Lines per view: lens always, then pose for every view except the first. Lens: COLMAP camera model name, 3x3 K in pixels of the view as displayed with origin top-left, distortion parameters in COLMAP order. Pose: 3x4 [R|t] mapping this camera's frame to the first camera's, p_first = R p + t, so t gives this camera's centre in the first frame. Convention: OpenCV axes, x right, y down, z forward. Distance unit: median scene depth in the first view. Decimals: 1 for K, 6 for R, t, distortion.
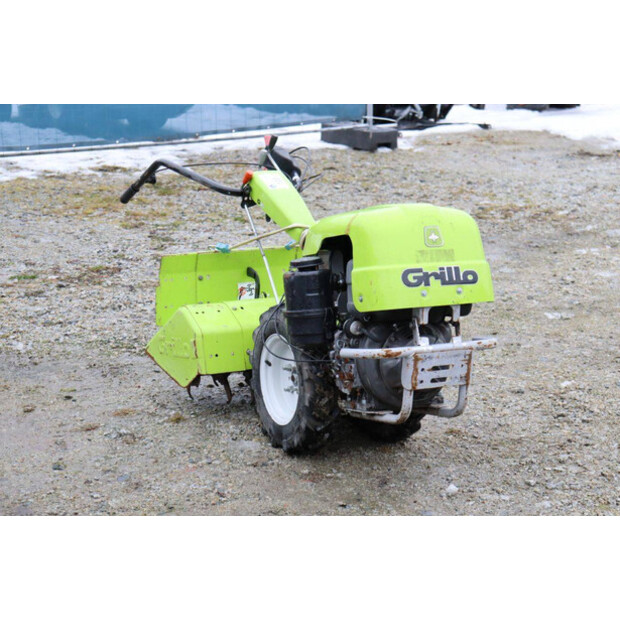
lens RADIAL K [[1411.2, 0, 310.0], [0, 1411.2, 310.0], [0, 0, 1]] dist [0.544180, -0.542390]
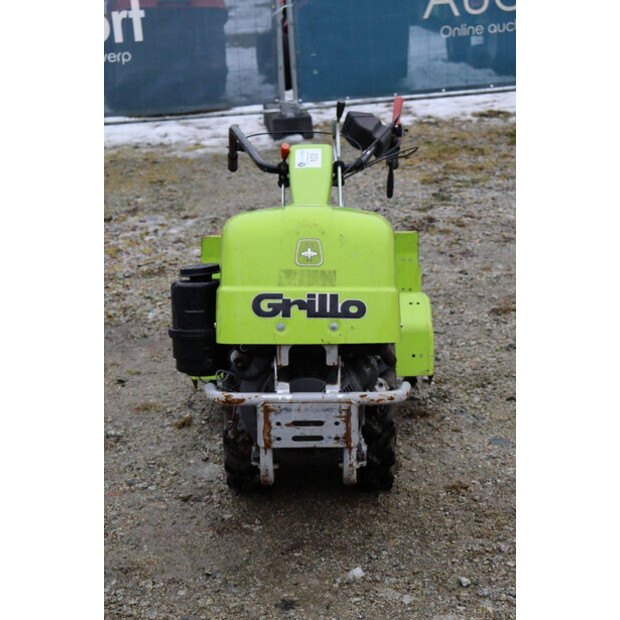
lens RADIAL K [[1291.9, 0, 310.0], [0, 1291.9, 310.0], [0, 0, 1]] dist [0.376967, -0.047414]
pose [[0.891529, 0.090961, -0.443737, 0.401783], [-0.061559, 0.994872, 0.080257, -0.077324], [0.448762, -0.044235, 0.892556, 0.377854]]
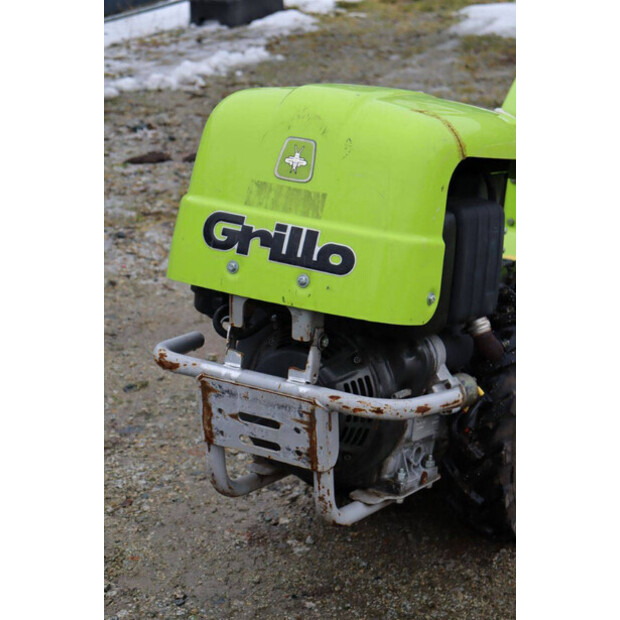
lens RADIAL K [[1411.2, 0, 310.0], [0, 1411.2, 310.0], [0, 0, 1]] dist [0.544180, -0.542390]
pose [[0.553934, 0.264270, -0.789505, 0.490076], [-0.168869, 0.964238, 0.204277, -0.102804], [0.815255, 0.020167, 0.578751, 0.726762]]
